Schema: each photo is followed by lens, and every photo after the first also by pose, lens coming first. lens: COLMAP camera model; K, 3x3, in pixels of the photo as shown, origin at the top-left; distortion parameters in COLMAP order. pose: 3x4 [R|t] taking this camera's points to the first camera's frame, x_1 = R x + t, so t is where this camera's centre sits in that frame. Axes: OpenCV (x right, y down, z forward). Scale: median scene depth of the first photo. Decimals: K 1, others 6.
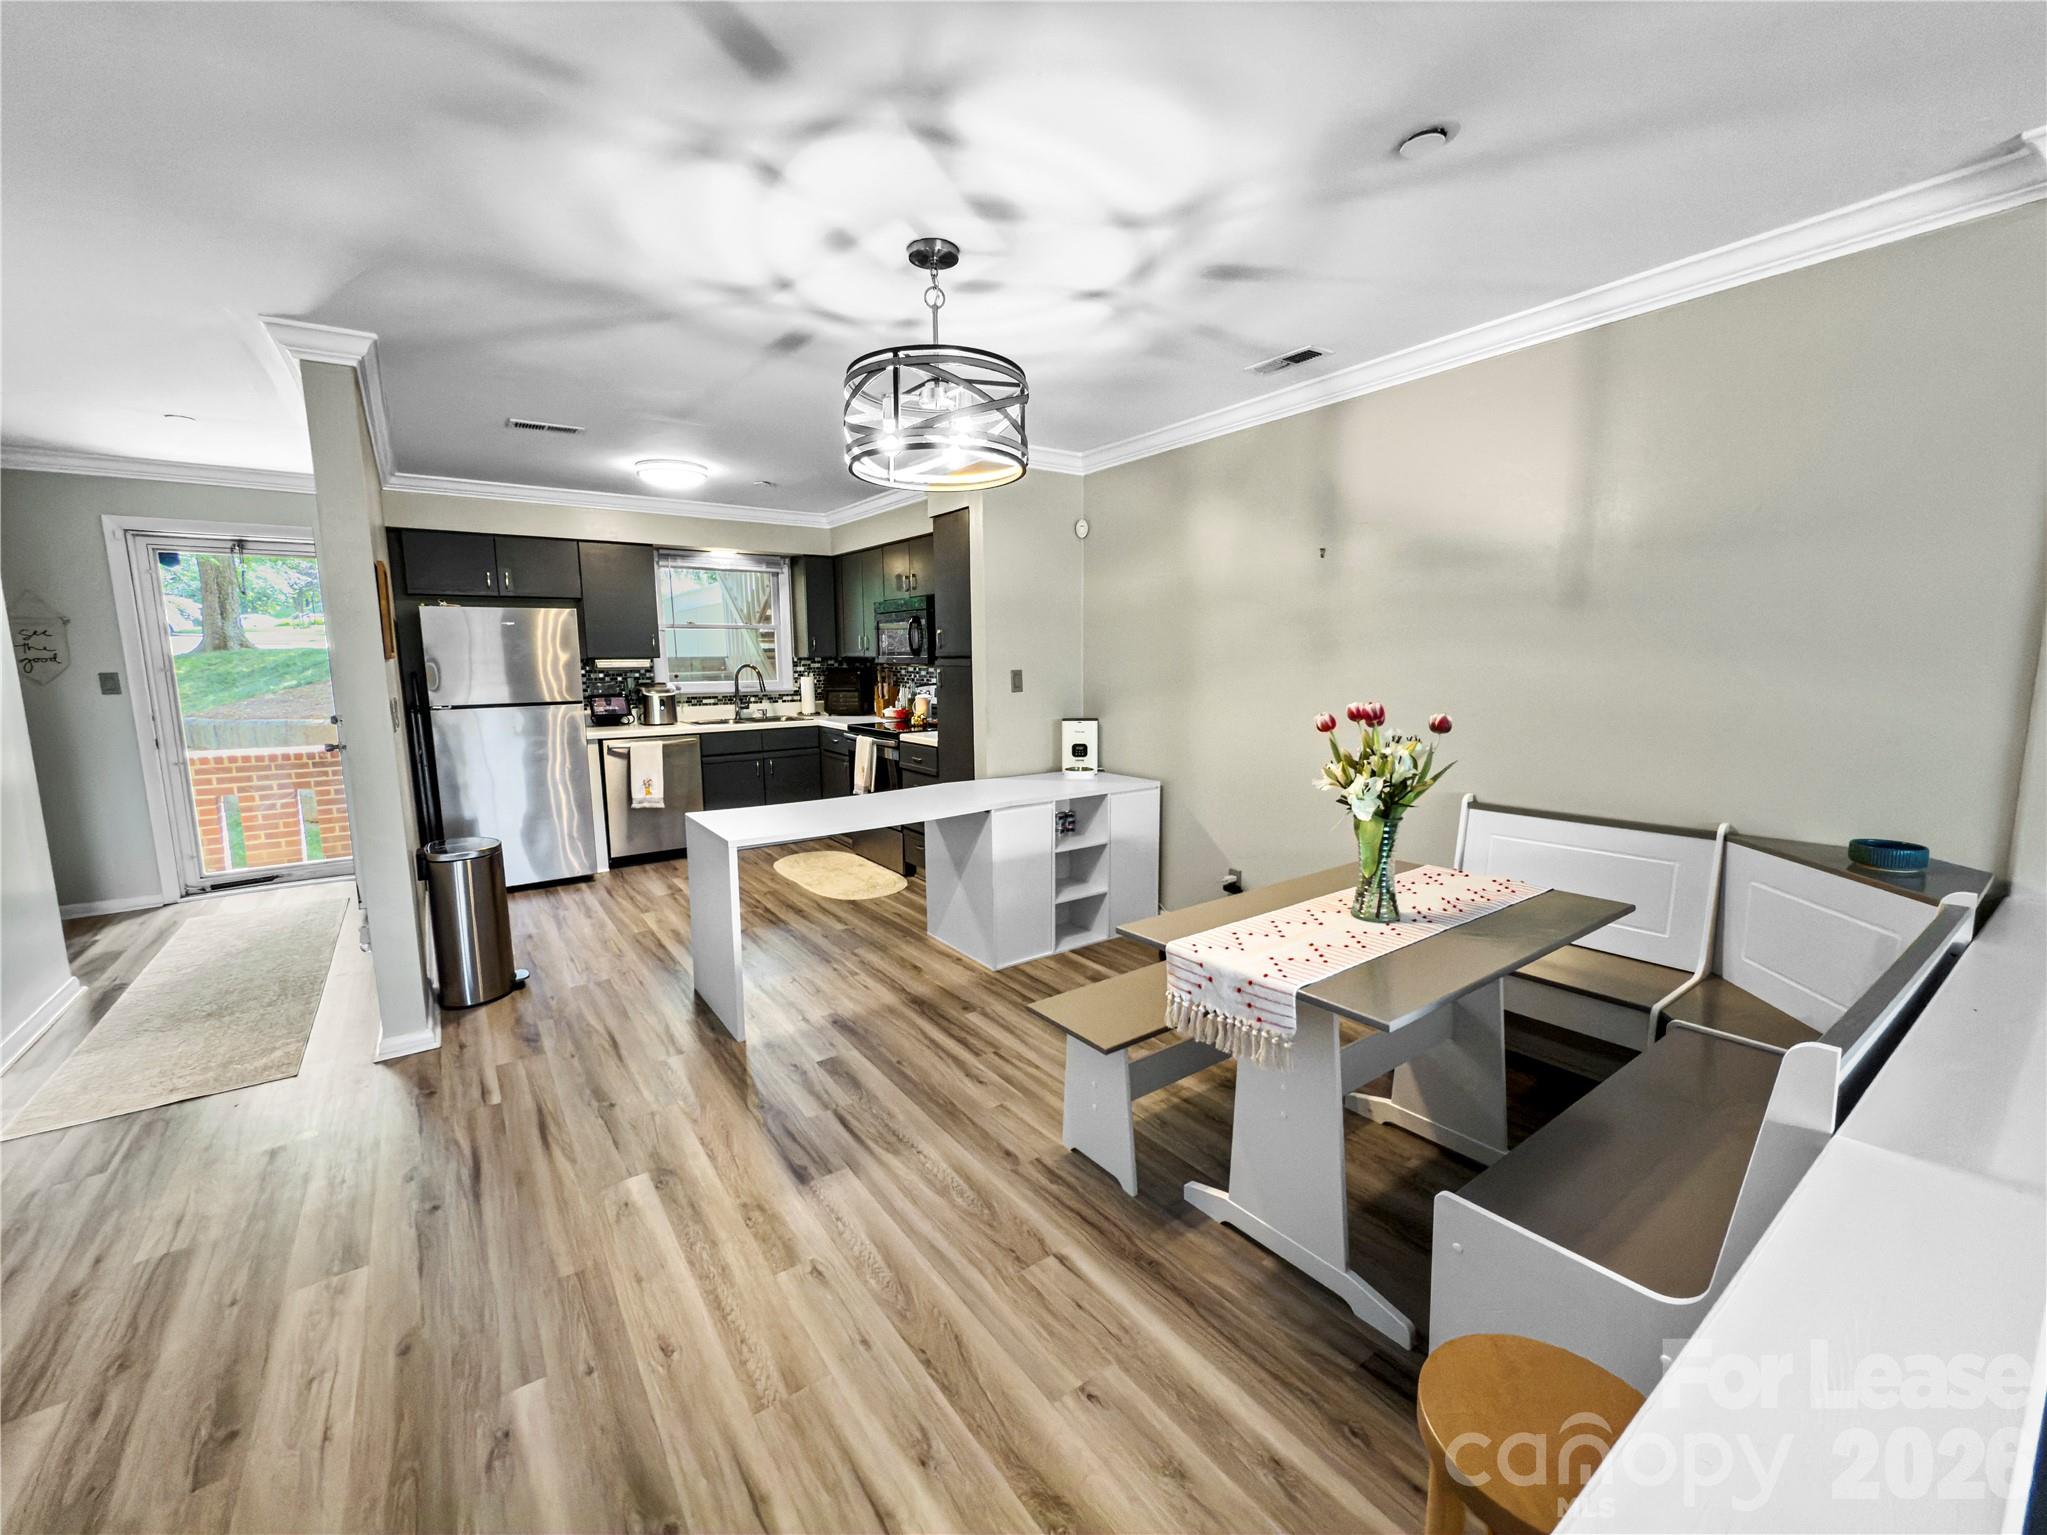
lens RADIAL K [[832.7, 0, 1029.1], [0, 832.7, 771.7], [0, 0, 1]] dist [-0.002043, 0.000967]
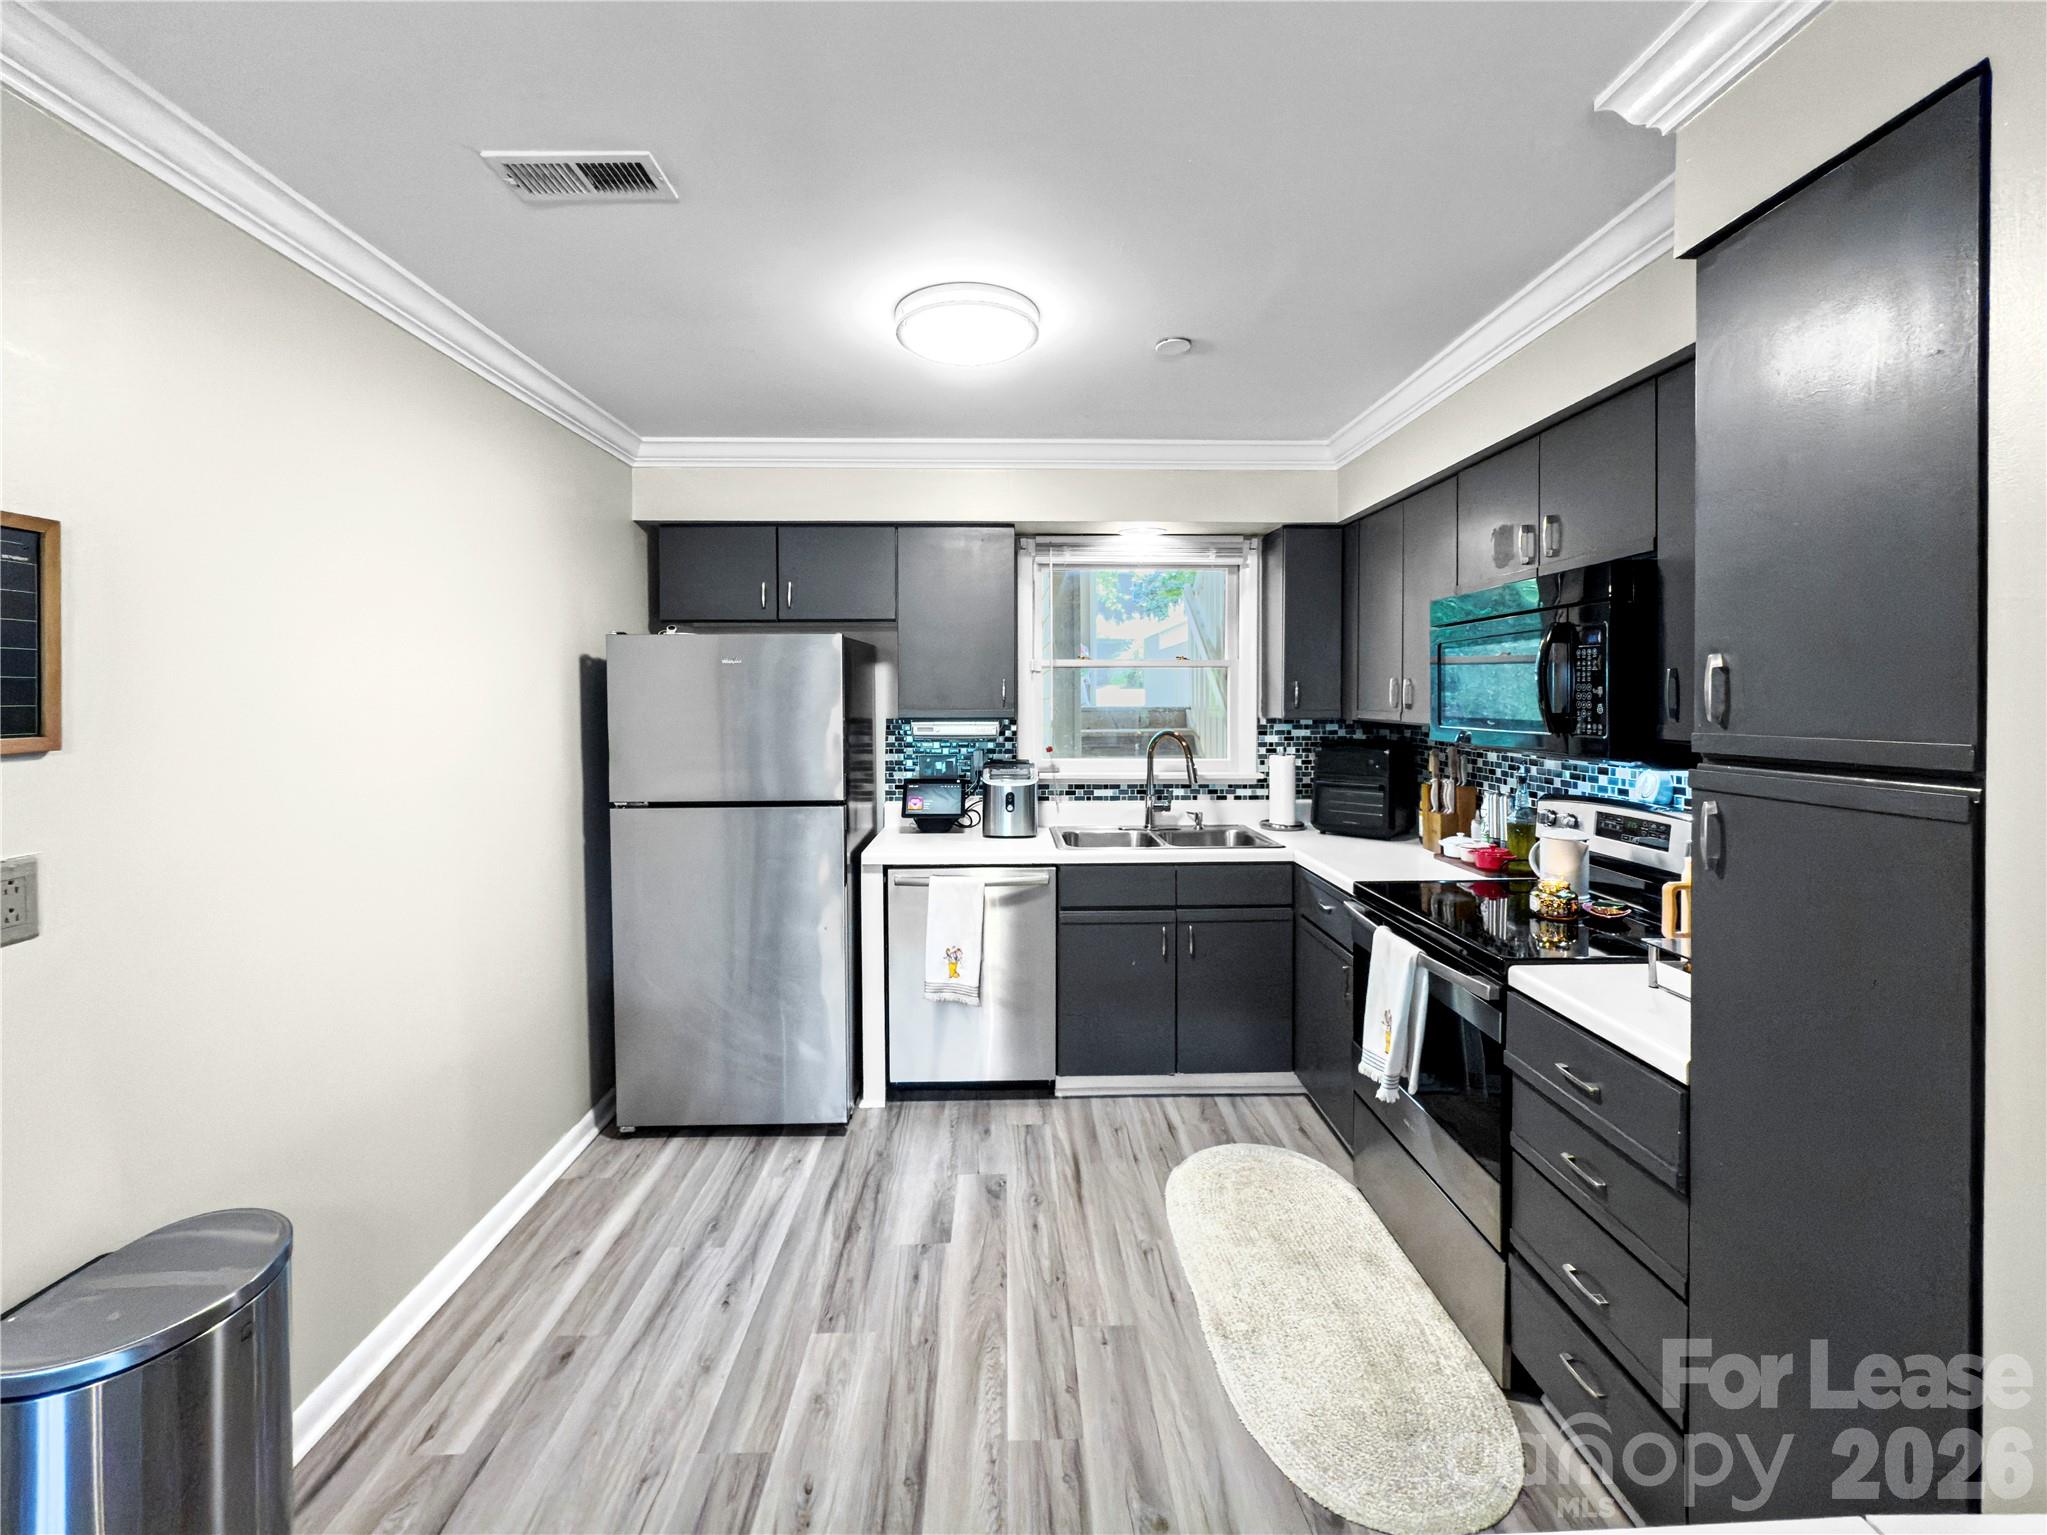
lens RADIAL K [[832.7, 0, 1033.5], [0, 832.7, 710.0], [0, 0, 1]] dist [-0.002043, 0.000967]
pose [[0.822777, 0.013239, -0.568210, -0.104980], [-0.081593, 0.992125, -0.095033, -0.085254], [0.562477, 0.124553, 0.817377, 0.514577]]
